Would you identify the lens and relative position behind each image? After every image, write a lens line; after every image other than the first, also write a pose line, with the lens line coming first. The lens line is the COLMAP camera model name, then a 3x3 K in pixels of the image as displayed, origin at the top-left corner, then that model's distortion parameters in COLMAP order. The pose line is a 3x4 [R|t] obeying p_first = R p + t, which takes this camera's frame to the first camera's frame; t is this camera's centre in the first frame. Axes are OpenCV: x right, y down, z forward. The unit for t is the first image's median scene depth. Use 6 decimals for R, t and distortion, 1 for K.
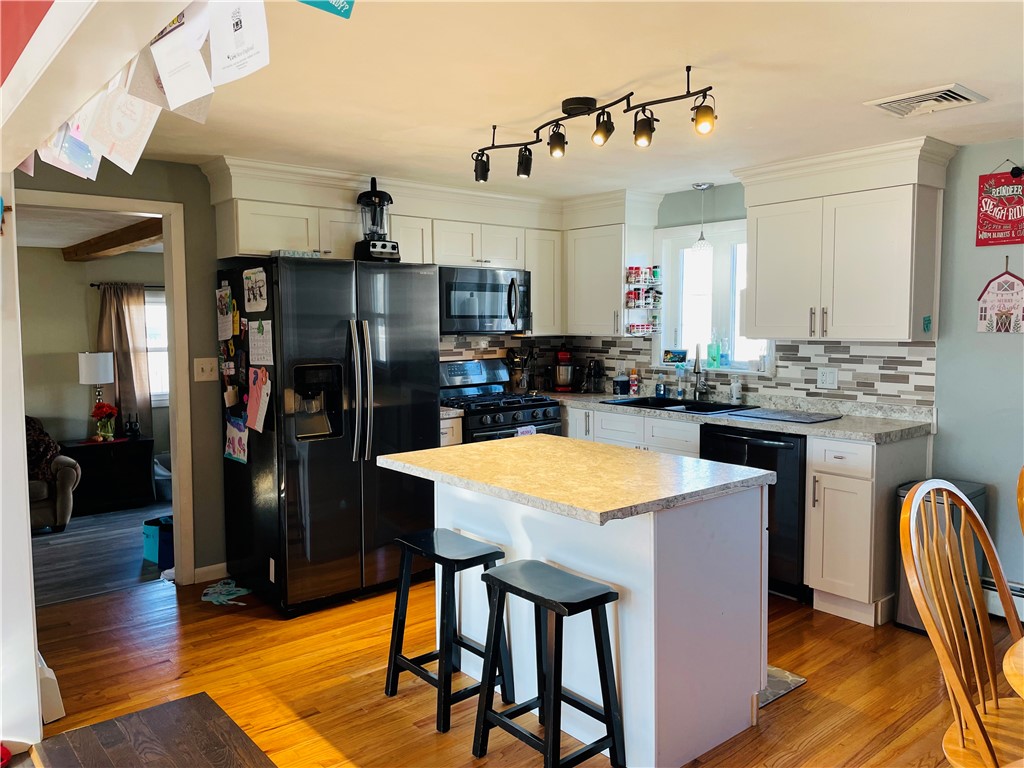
lens RADIAL K [[781.2, 0, 509.8], [0, 781.2, 381.9], [0, 0, 1]] dist [0.061693, -0.074812]
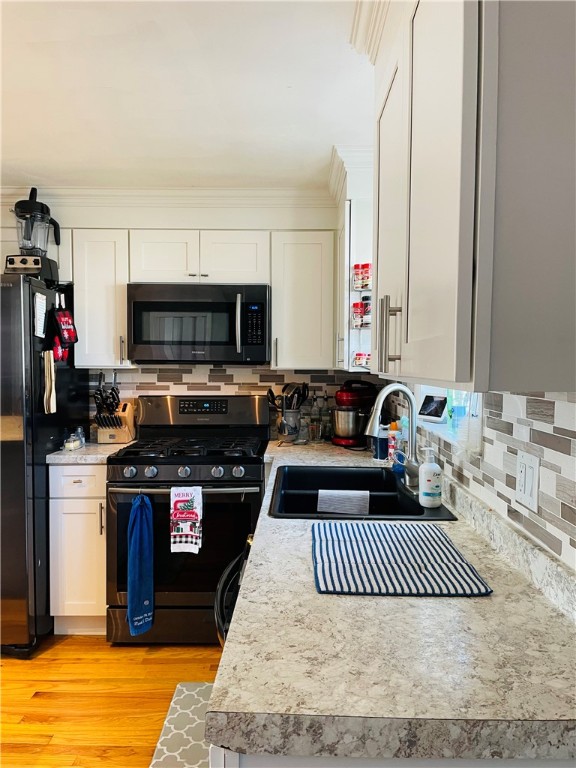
lens RADIAL K [[585.9, 0, 287.4], [0, 585.9, 376.3], [0, 0, 1]] dist [0.061693, -0.074812]
pose [[0.751043, 0.025798, -0.659749, 0.487284], [-0.063417, 0.997435, -0.033189, -0.038007], [0.657201, 0.066766, 0.750753, 0.670254]]
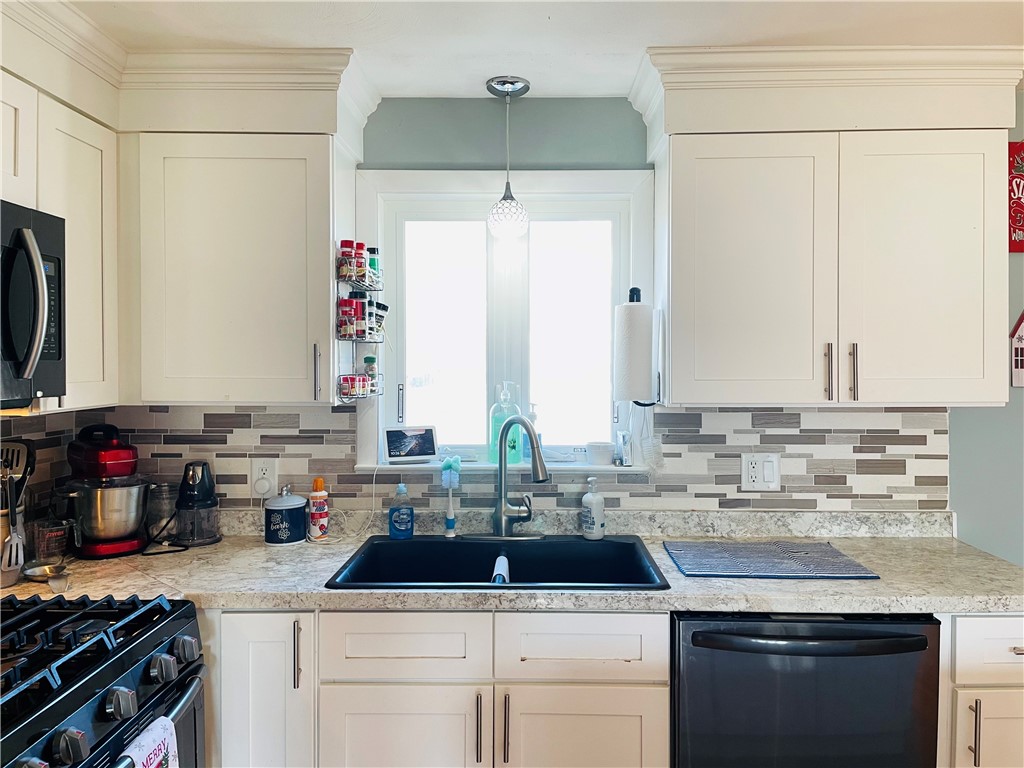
lens RADIAL K [[781.2, 0, 526.8], [0, 781.2, 369.6], [0, 0, 1]] dist [0.061693, -0.074812]
pose [[0.645197, -0.003575, 0.764008, -0.118797], [0.058681, 0.997267, -0.044889, -0.059085], [-0.761759, 0.073795, 0.643644, 0.735642]]
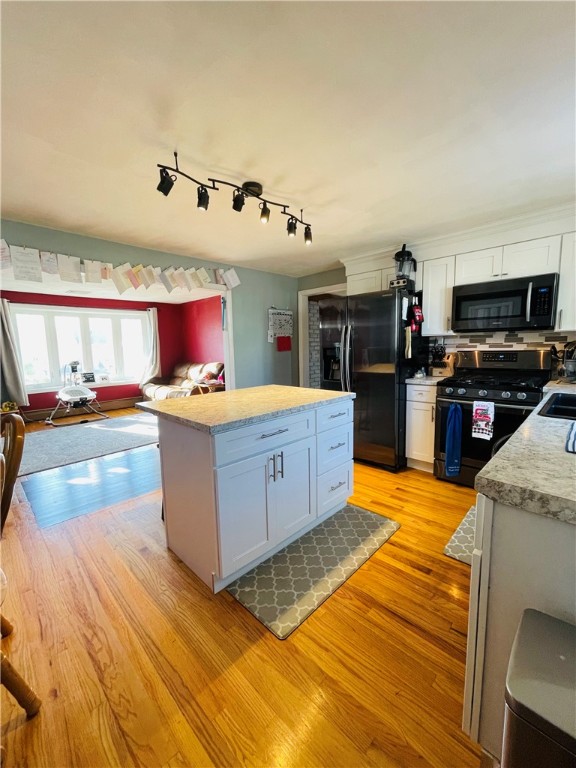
lens RADIAL K [[312.6, 0, 290.6], [0, 312.6, 384.4], [0, 0, 1]] dist [0.001293, 0.000779]
pose [[0.103282, 0.127127, -0.986495, 0.523461], [-0.064629, 0.990560, 0.120885, -0.012519], [0.992550, 0.051271, 0.110523, 0.658958]]
